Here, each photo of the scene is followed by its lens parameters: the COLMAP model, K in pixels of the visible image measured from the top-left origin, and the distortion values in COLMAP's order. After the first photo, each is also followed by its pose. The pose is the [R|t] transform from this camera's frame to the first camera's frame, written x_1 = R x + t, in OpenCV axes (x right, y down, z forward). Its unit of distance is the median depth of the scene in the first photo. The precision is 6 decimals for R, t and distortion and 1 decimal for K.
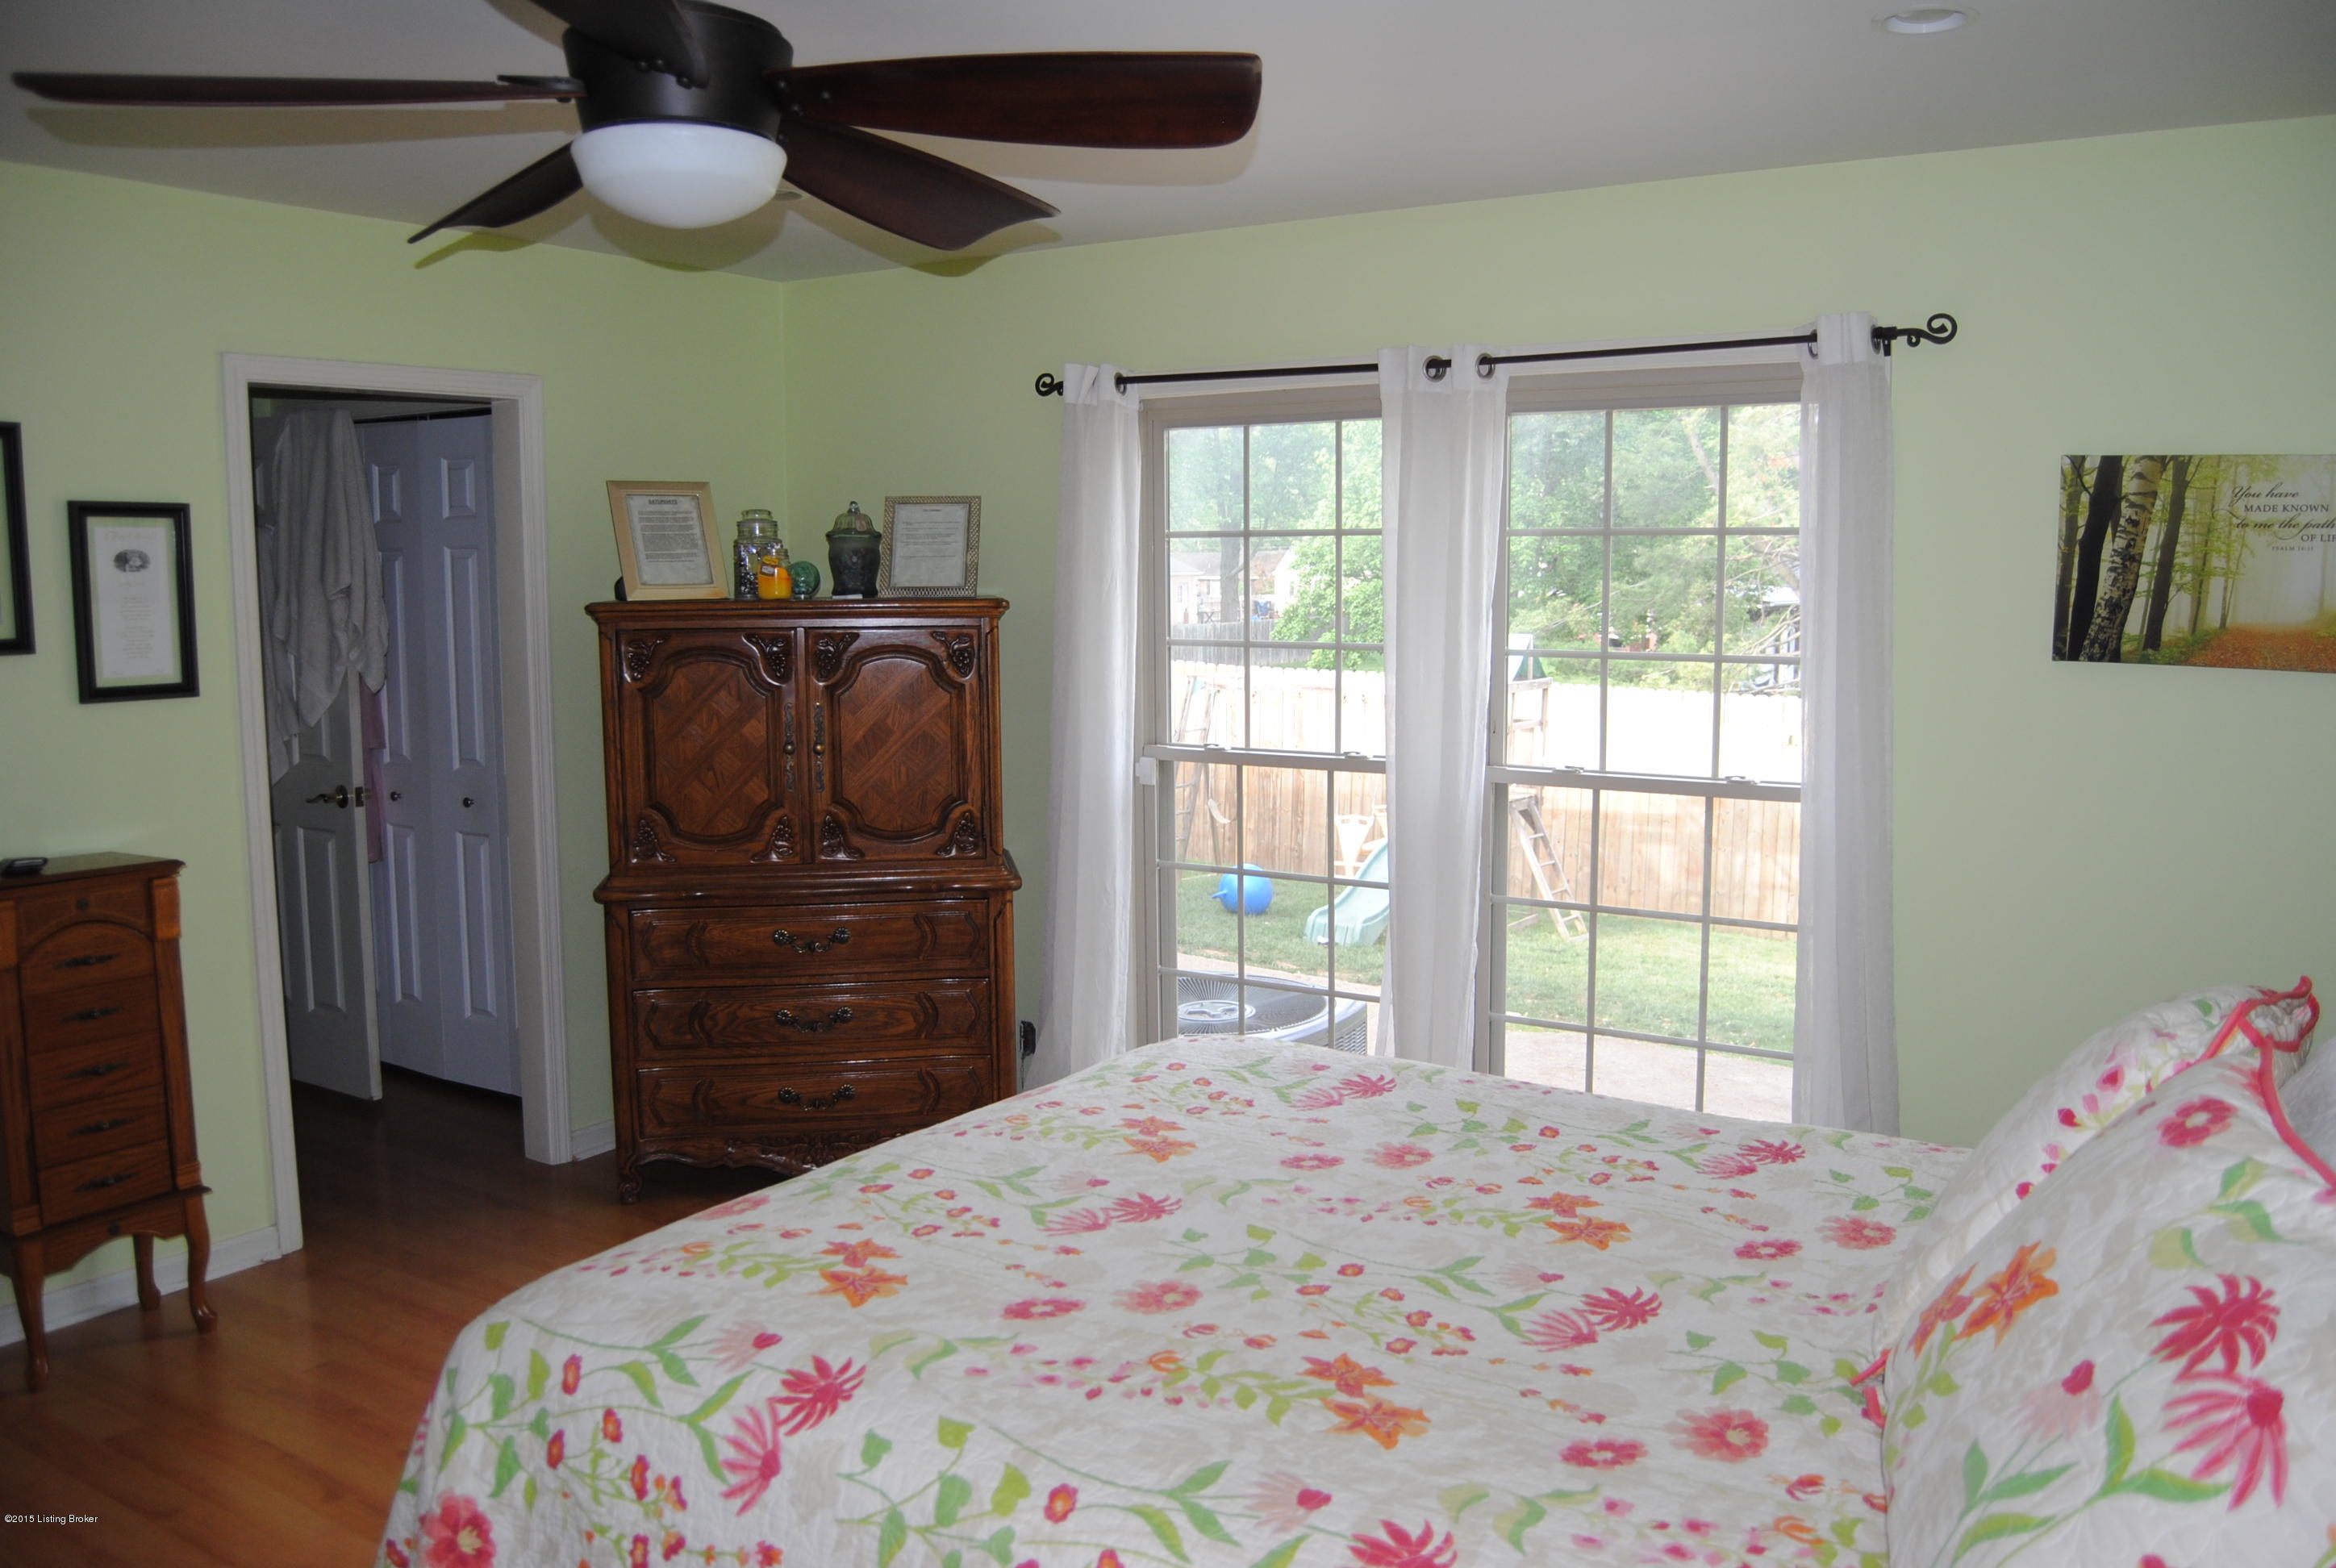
lens RADIAL K [[1820.1, 0, 1168.5], [0, 1820.1, 740.0], [0, 0, 1]] dist [-0.058651, -0.003500]
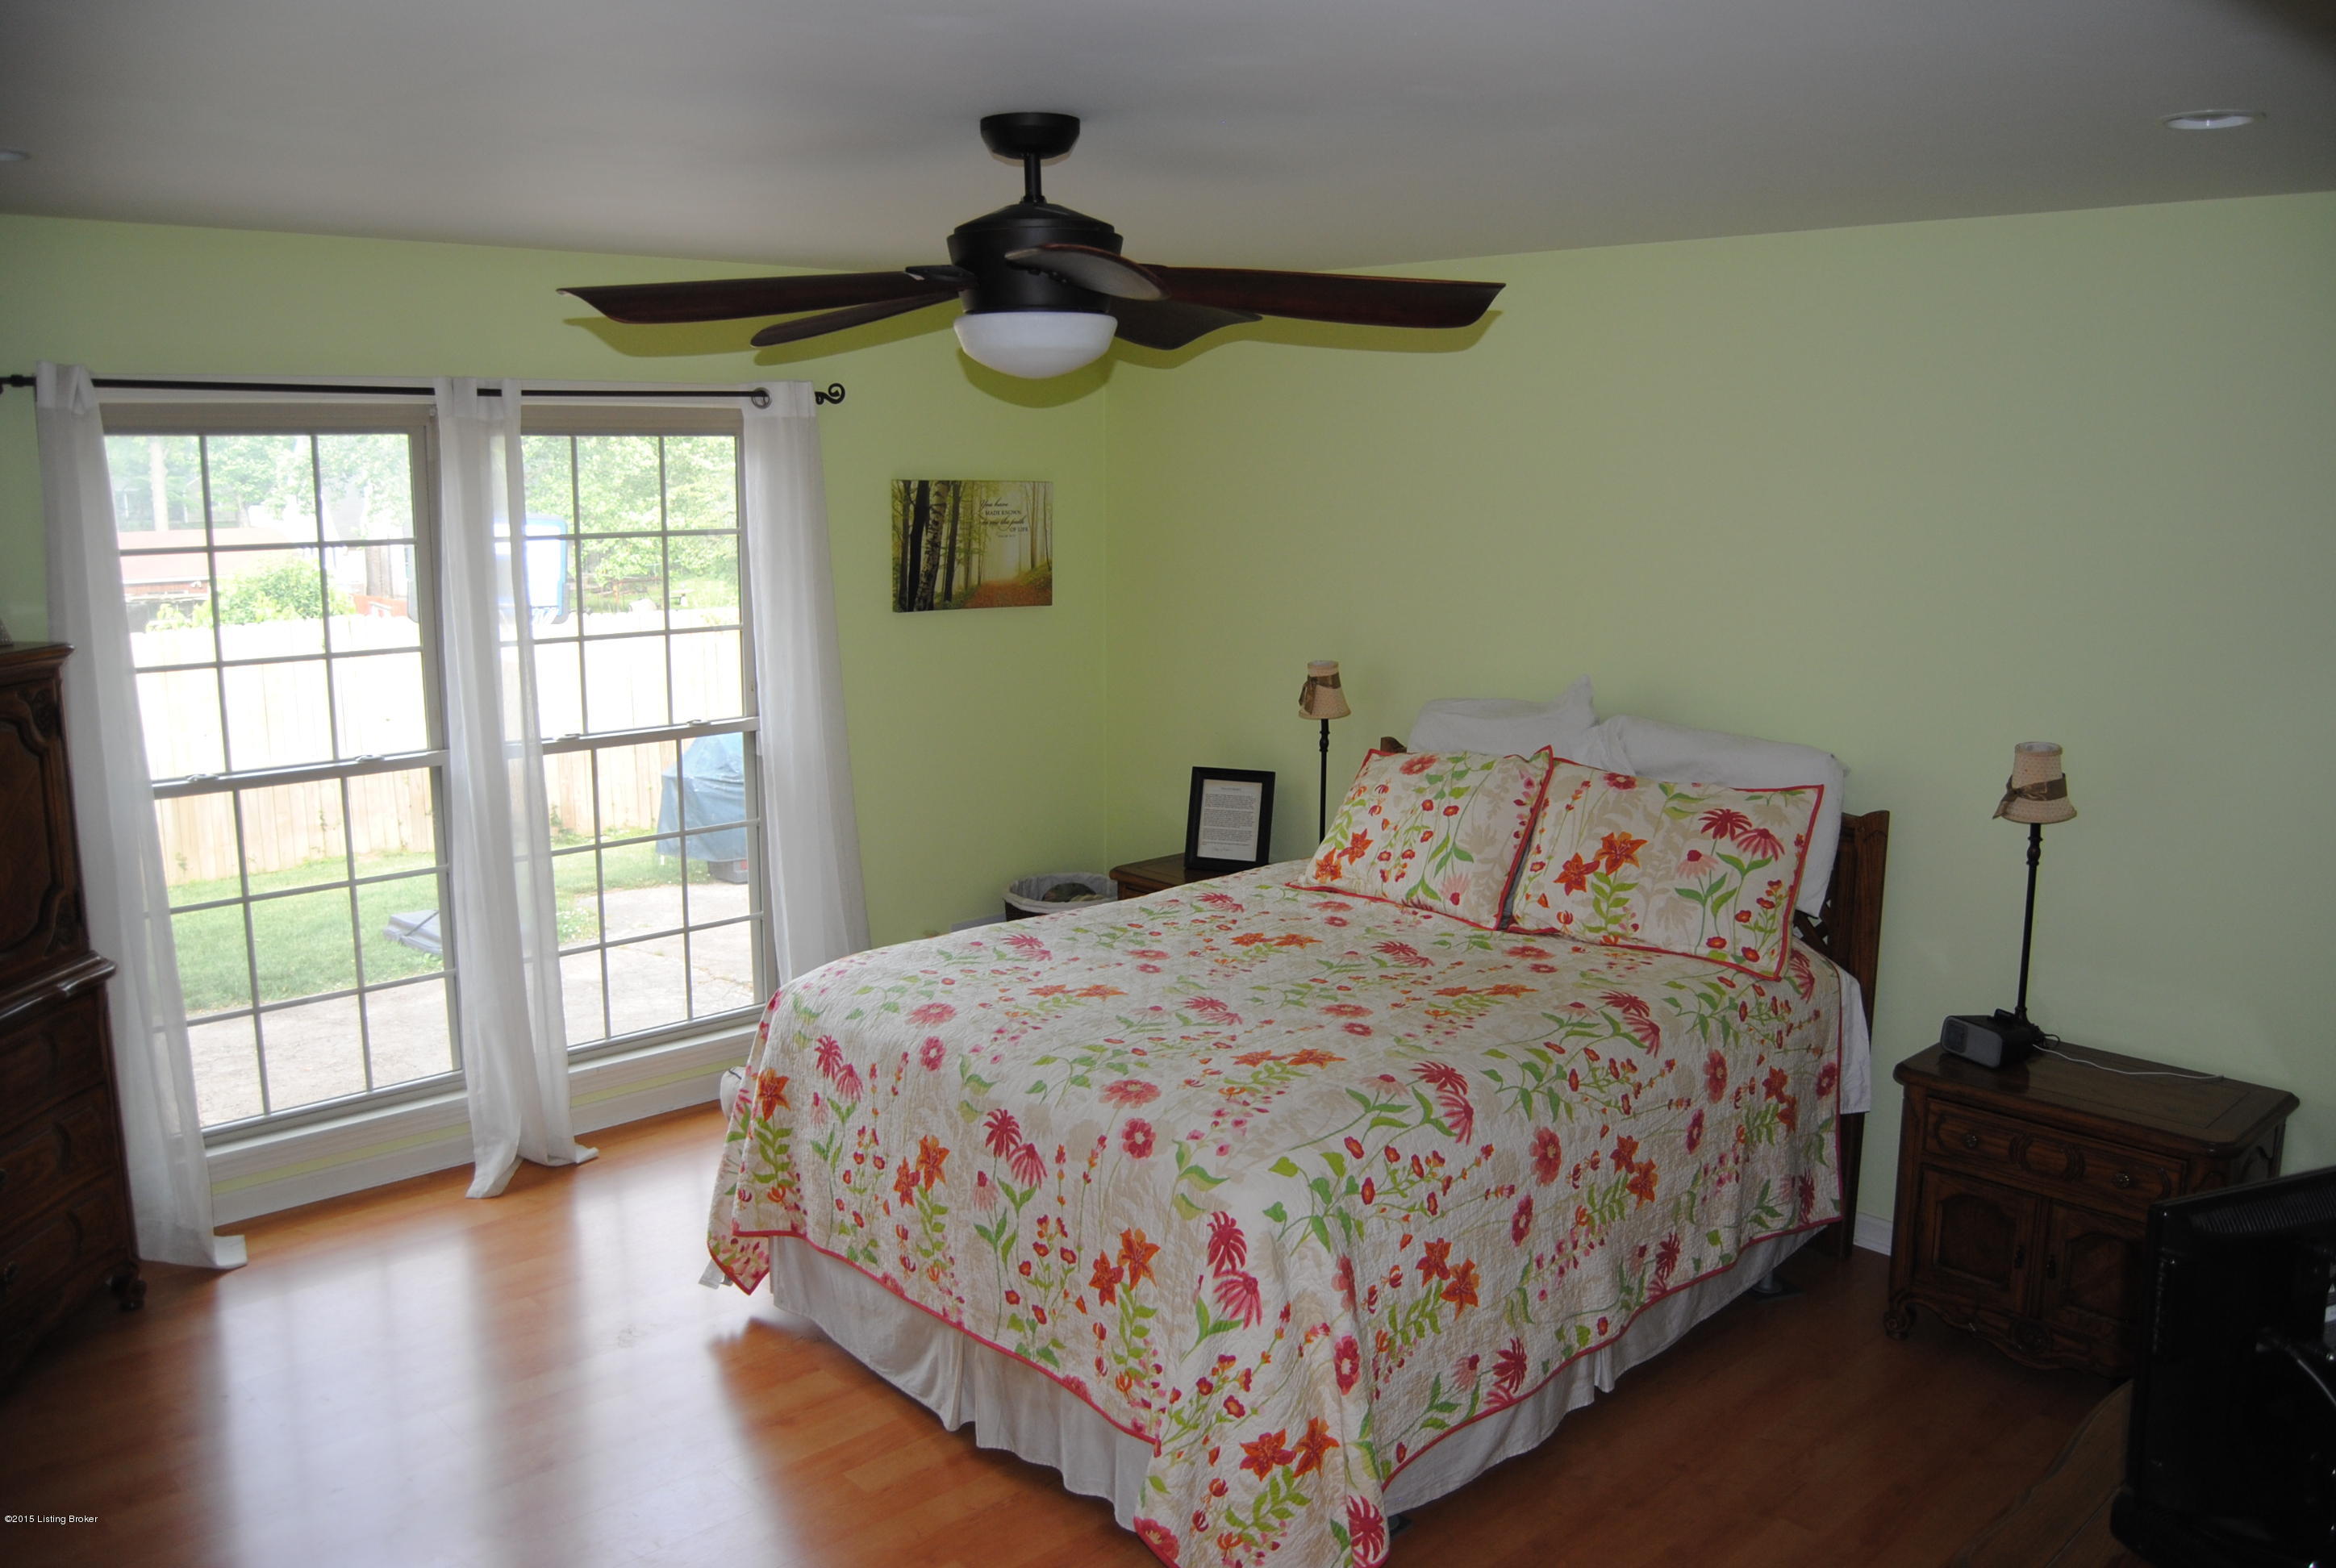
lens RADIAL K [[1814.6, 0, 1168.0], [0, 1814.6, 784.0], [0, 0, 1]] dist [-0.102884, -0.003174]
pose [[0.248829, -0.170308, 0.953456, -1.006069], [0.089636, 0.984243, 0.152415, -0.121334], [-0.964391, 0.047539, 0.260174, 0.396415]]
